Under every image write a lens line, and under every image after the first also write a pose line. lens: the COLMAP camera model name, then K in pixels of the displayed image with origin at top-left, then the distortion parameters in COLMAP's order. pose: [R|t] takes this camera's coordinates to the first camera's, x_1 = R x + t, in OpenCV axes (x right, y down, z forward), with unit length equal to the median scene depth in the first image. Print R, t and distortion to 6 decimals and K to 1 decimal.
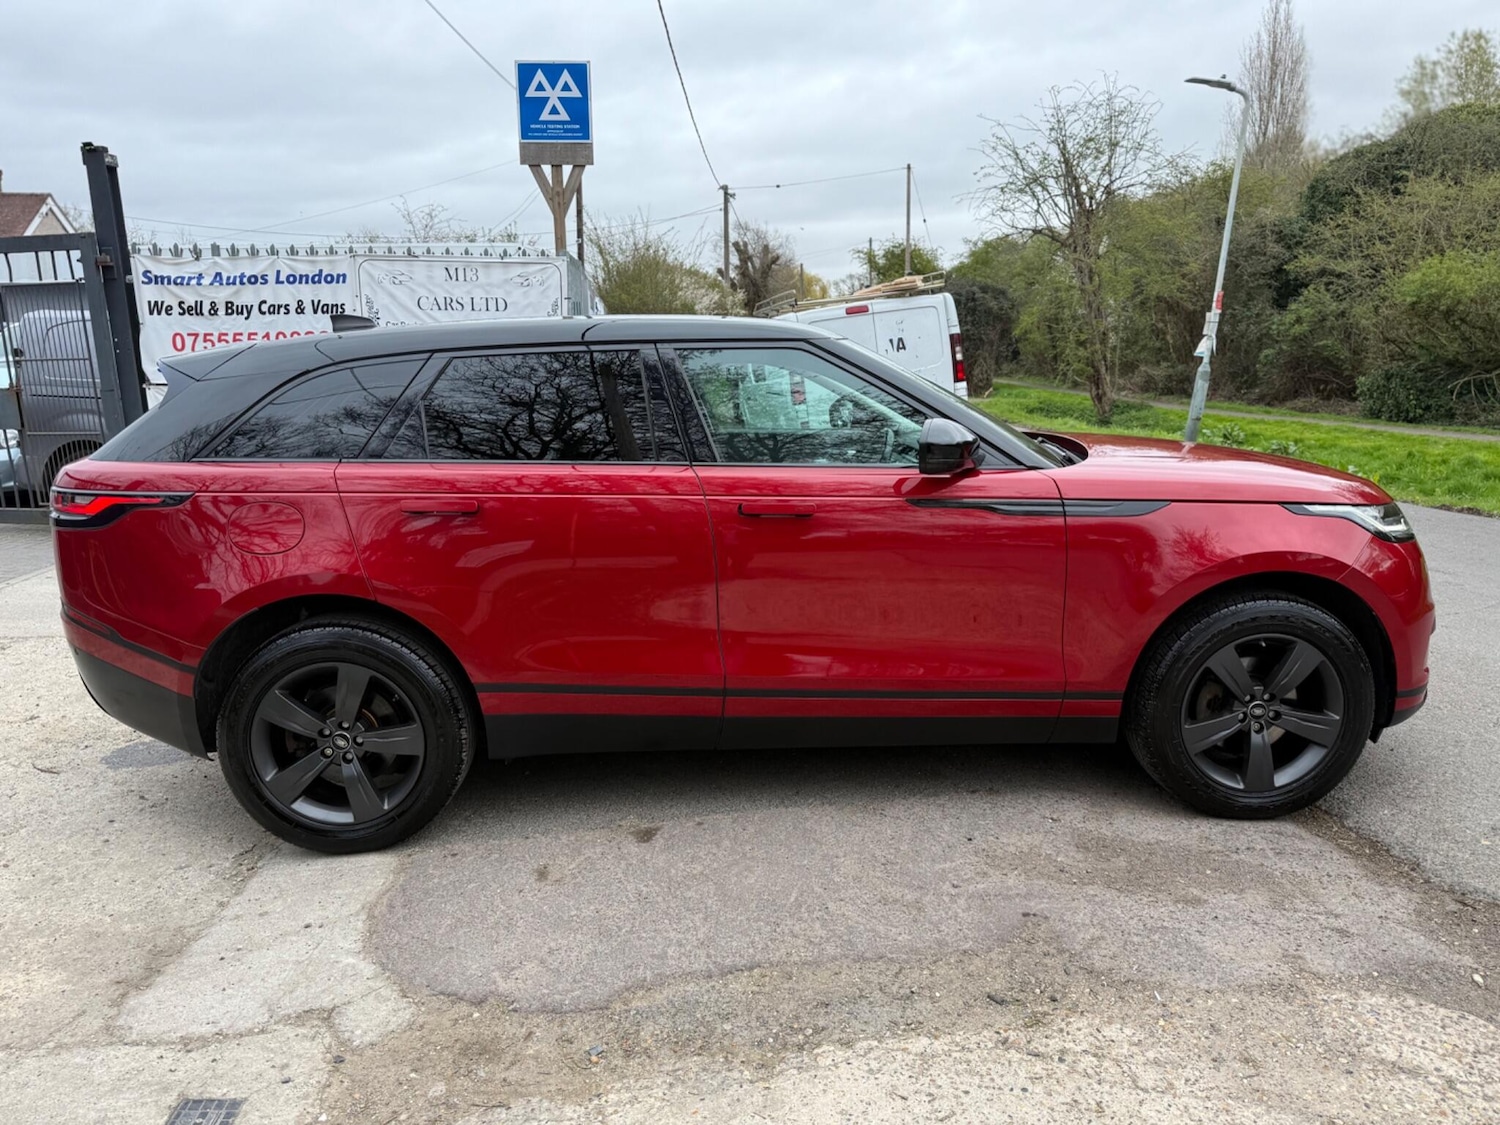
lens RADIAL K [[1057.7, 0, 751.2], [0, 1057.7, 562.5], [0, 0, 1]] dist [-0.000062, -0.009775]
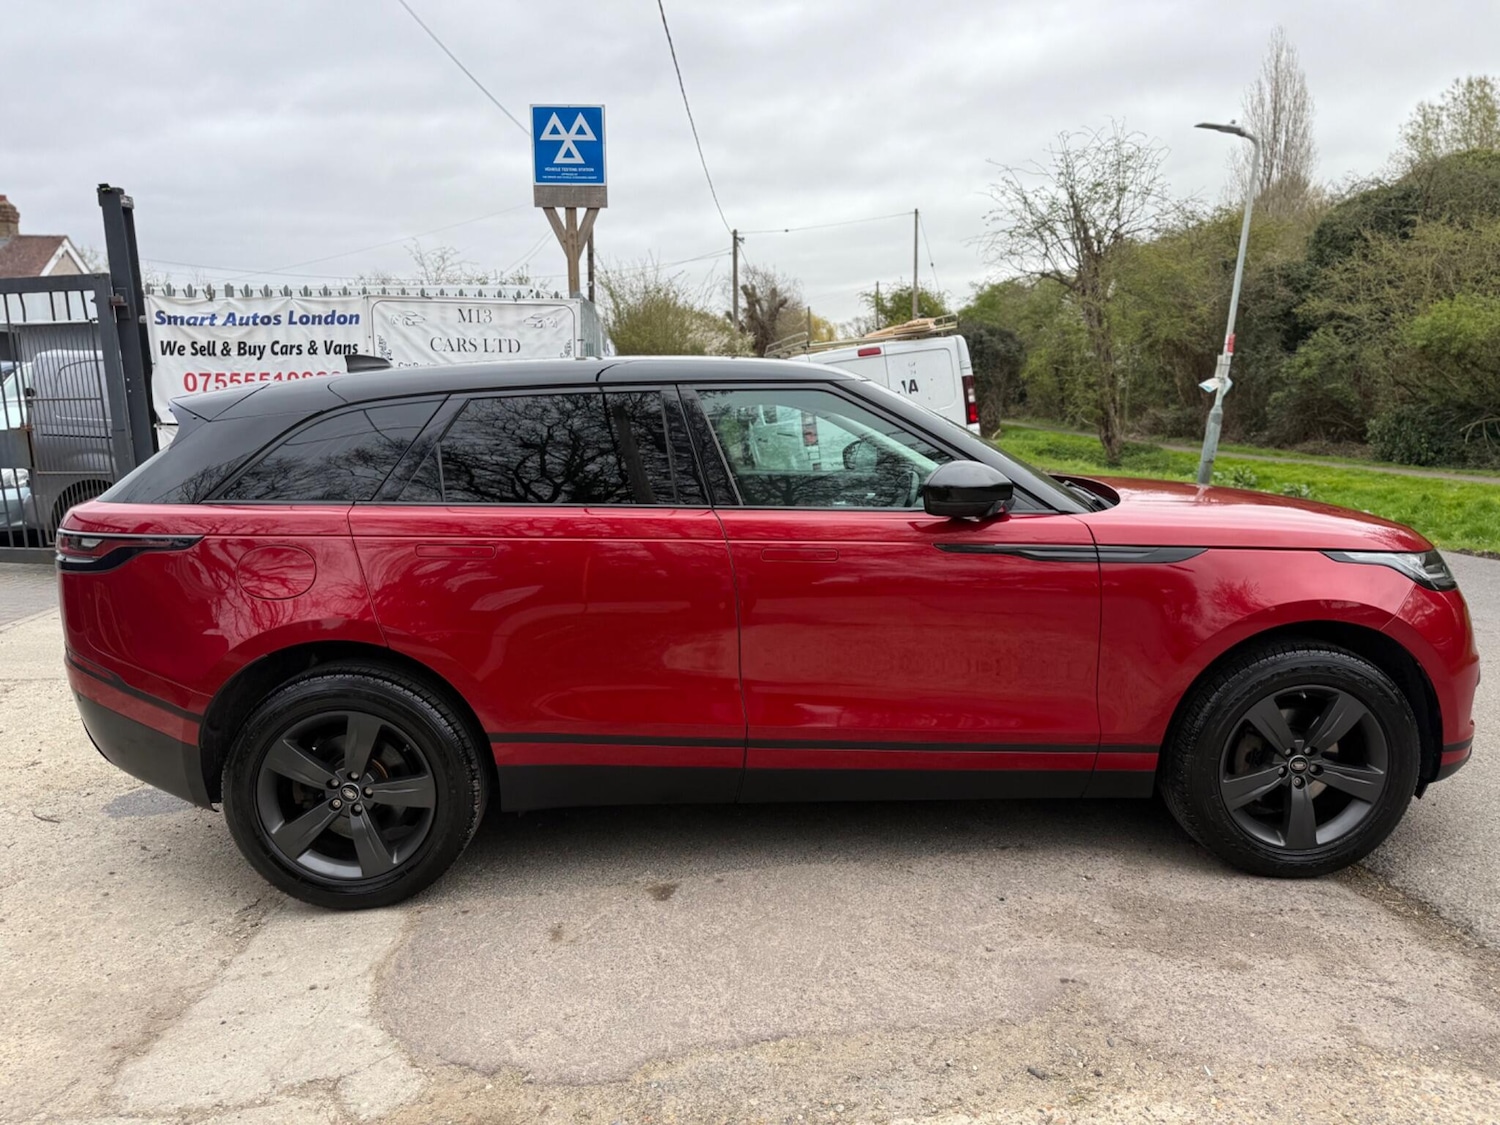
lens RADIAL K [[1057.7, 0, 751.3], [0, 1057.7, 570.6], [0, 0, 1]] dist [-0.000062, -0.009775]
pose [[0.999977, 0.003490, -0.005812, -0.006179], [-0.003666, 0.999525, -0.030612, -0.002291], [0.005703, 0.030633, 0.999514, 0.011484]]
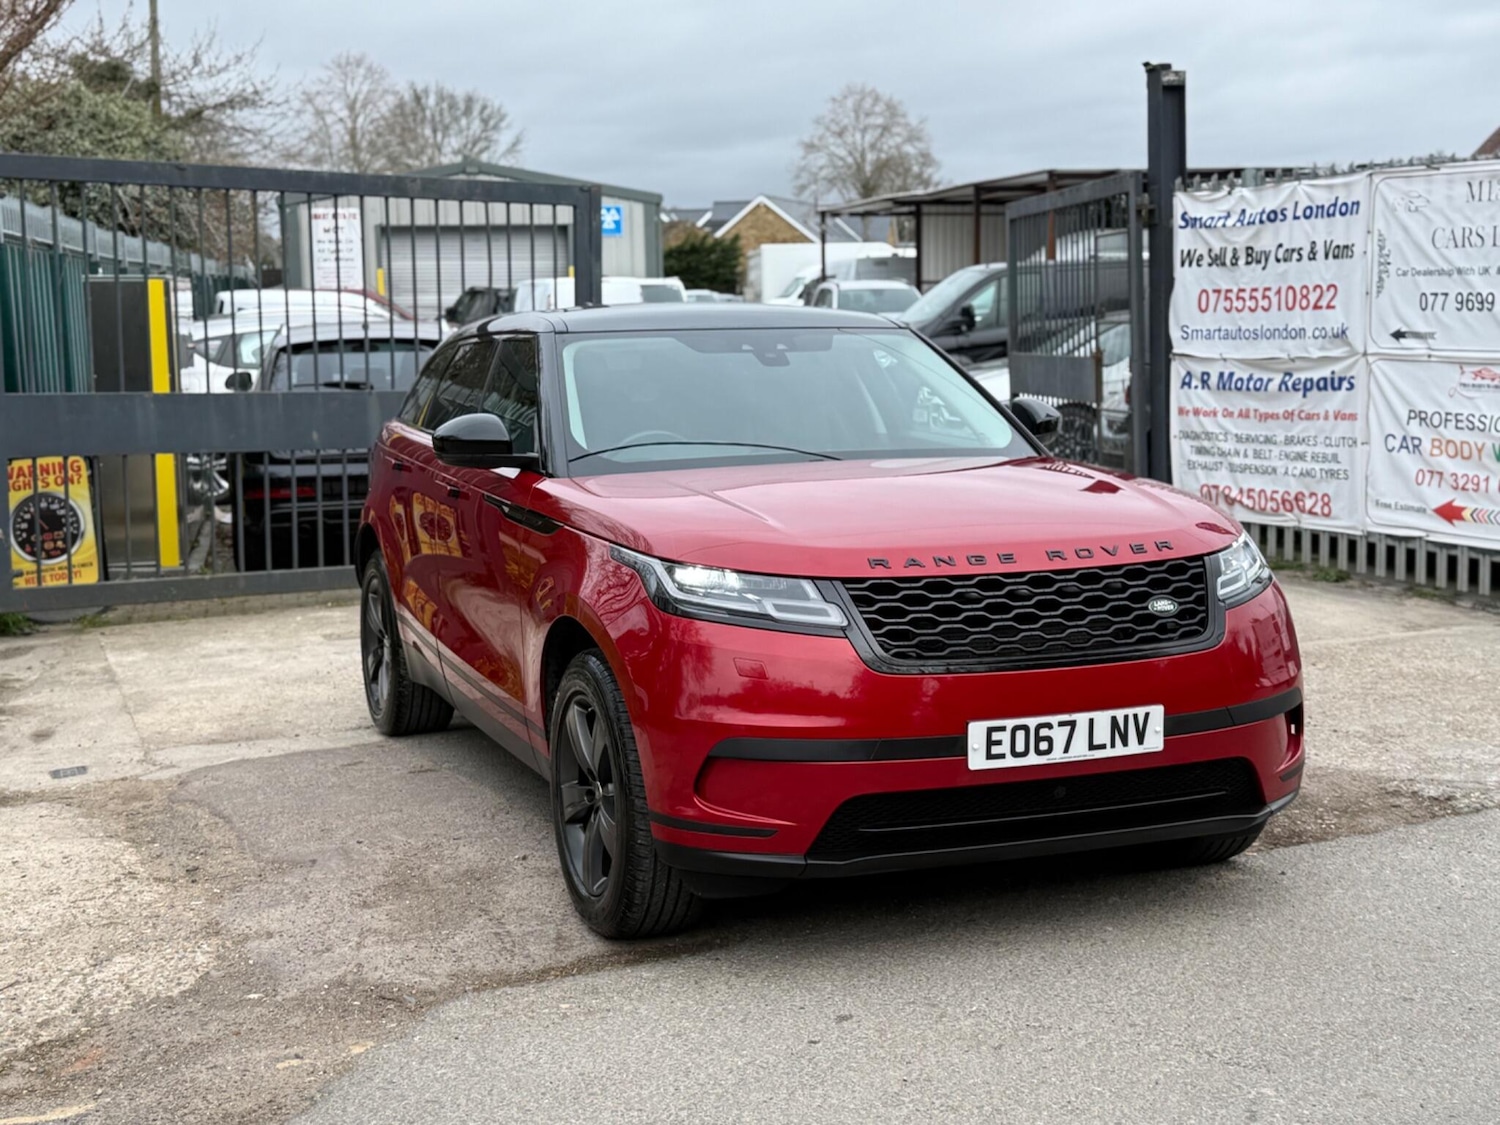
lens RADIAL K [[1971.2, 0, 742.0], [0, 1971.2, 558.5], [0, 0, 1]] dist [0.120565, 0.000000]
pose [[0.325966, 0.119516, -0.937796, 0.791378], [-0.170295, 0.983173, 0.066107, -0.065483], [0.929917, 0.138154, 0.340834, 0.226657]]
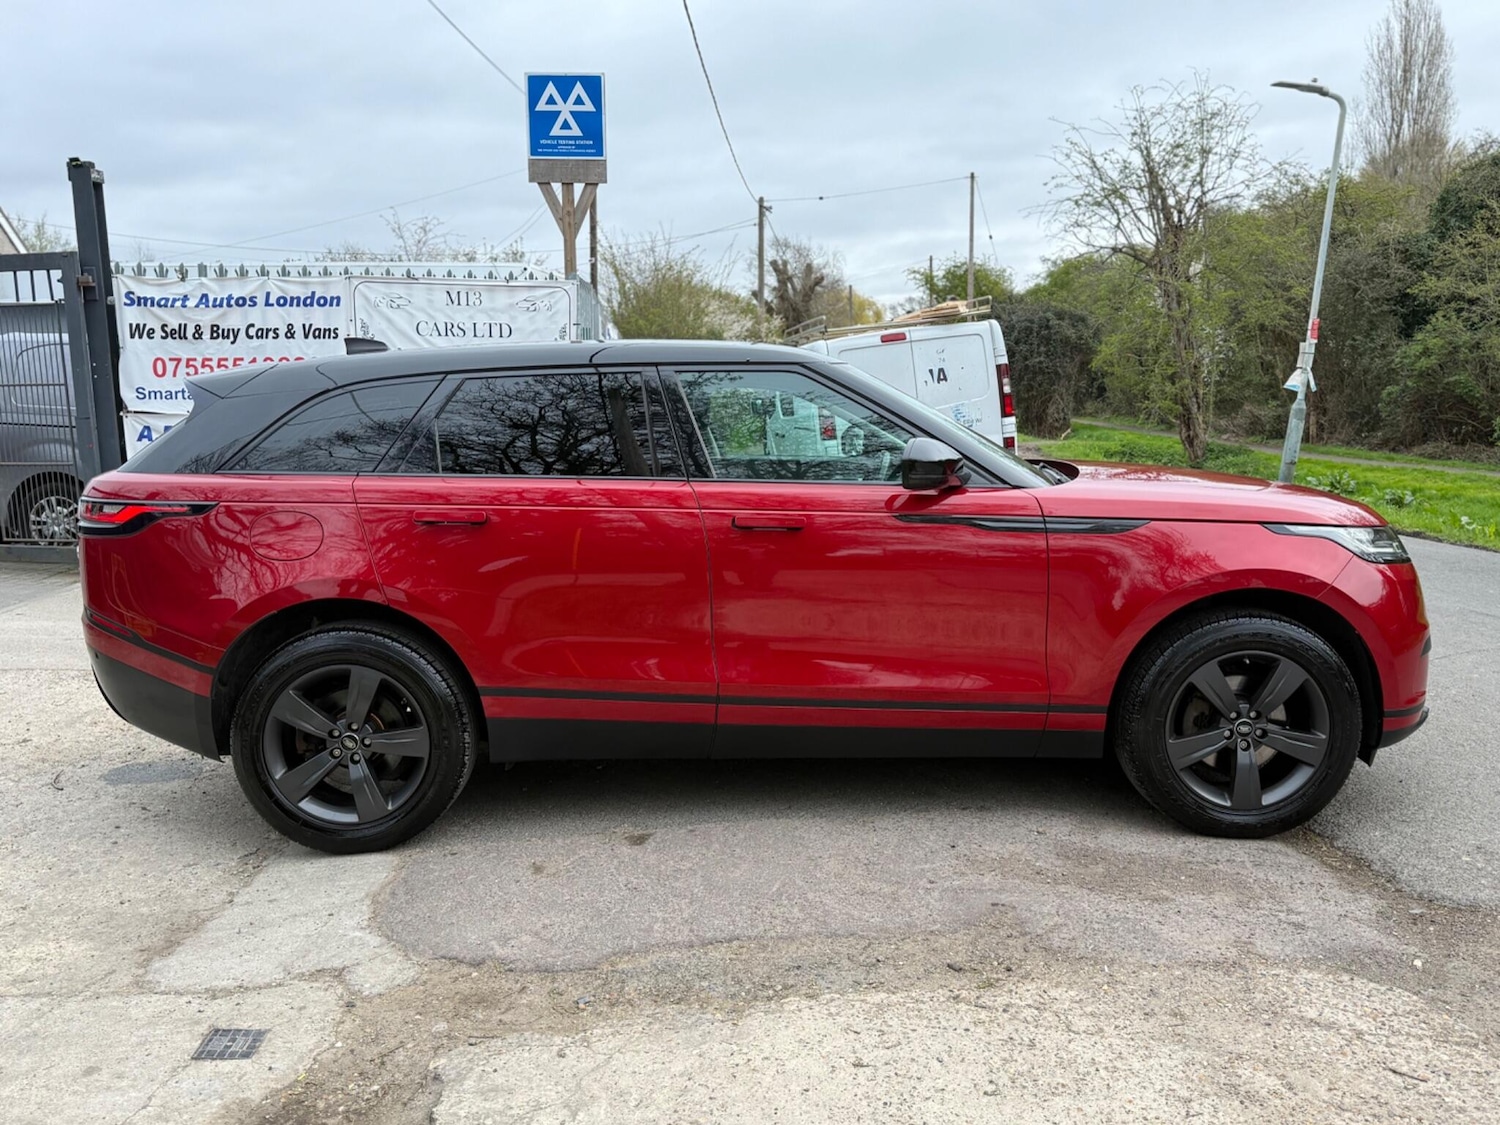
lens RADIAL K [[1260.4, 0, 752.5], [0, 1260.4, 565.2], [0, 0, 1]] dist [0.027251, -0.049570]
pose [[0.999470, 0.010398, -0.030843, 0.018417], [-0.012125, 0.998337, -0.056353, 0.023783], [0.030206, 0.056697, 0.997934, -0.094581]]
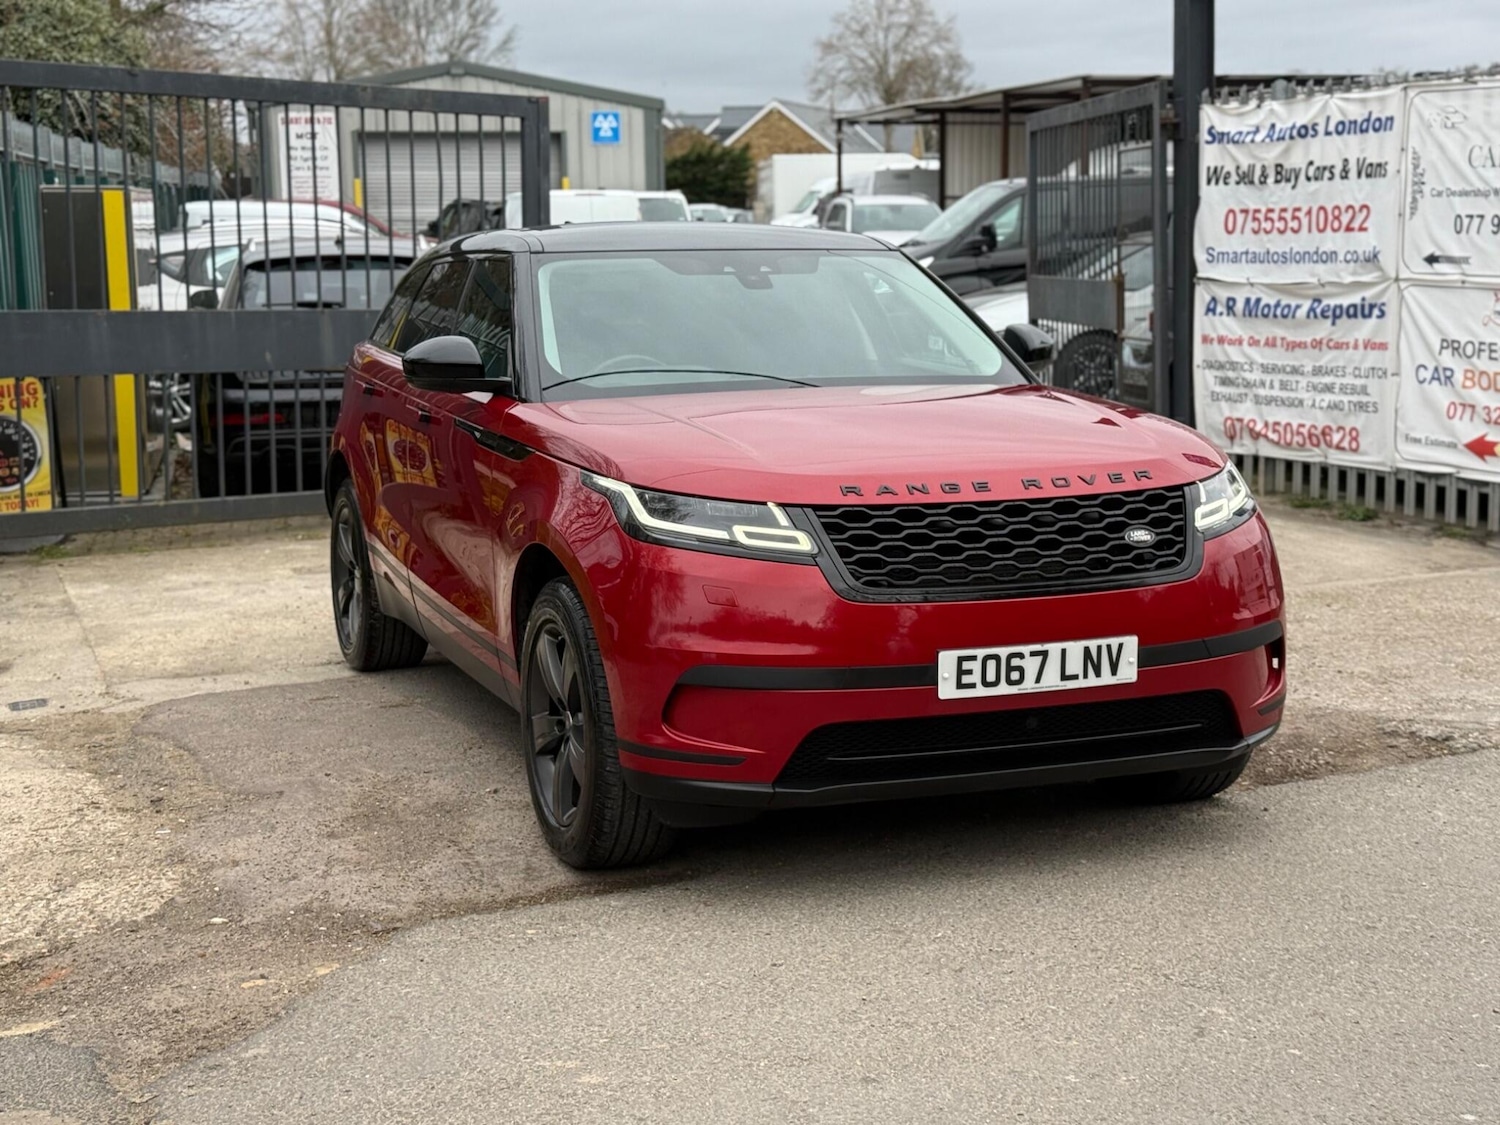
lens RADIAL K [[2144.9, 0, 747.2], [0, 2144.9, 554.3], [0, 0, 1]] dist [0.124309, 0.000000]
pose [[0.322813, 0.146471, -0.935061, 0.836010], [-0.177068, 0.979856, 0.092358, -0.066715], [0.929752, 0.135755, 0.342245, 0.223048]]
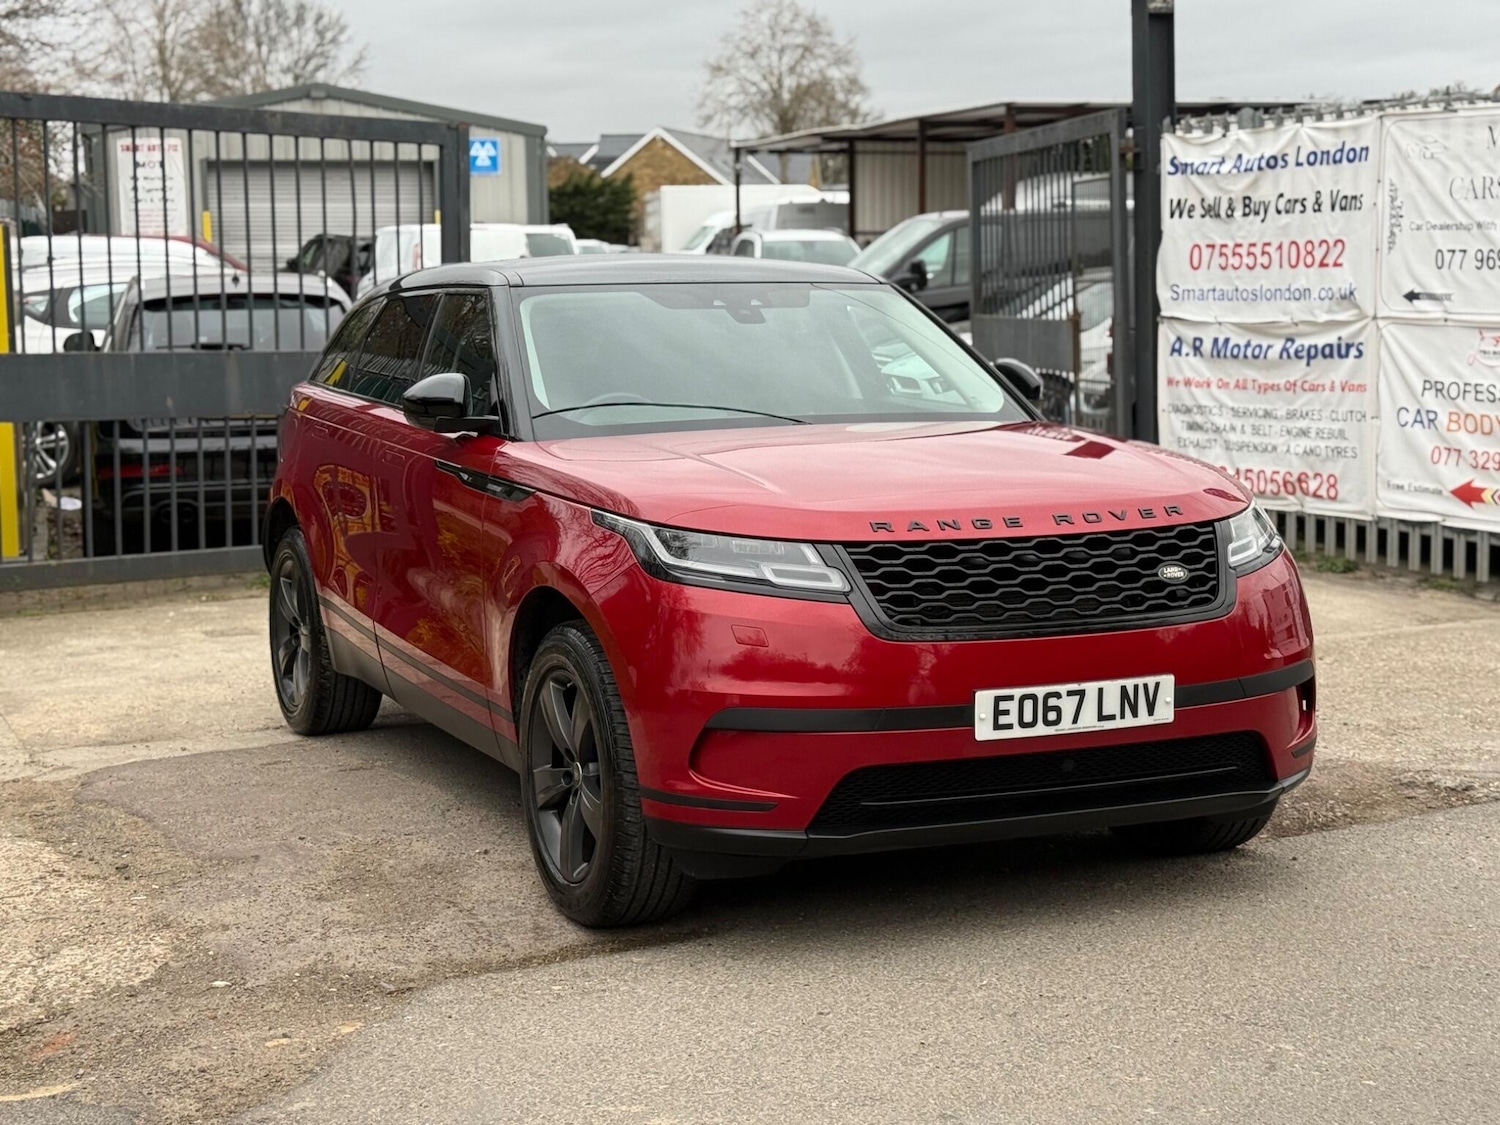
lens RADIAL K [[2388.8, 0, 738.6], [0, 2388.8, 547.0], [0, 0, 1]] dist [0.129762, 0.000000]
pose [[0.368257, 0.112167, -0.922933, 0.867600], [-0.172979, 0.983629, 0.050524, -0.054315], [0.913491, 0.141042, 0.381631, 0.169598]]
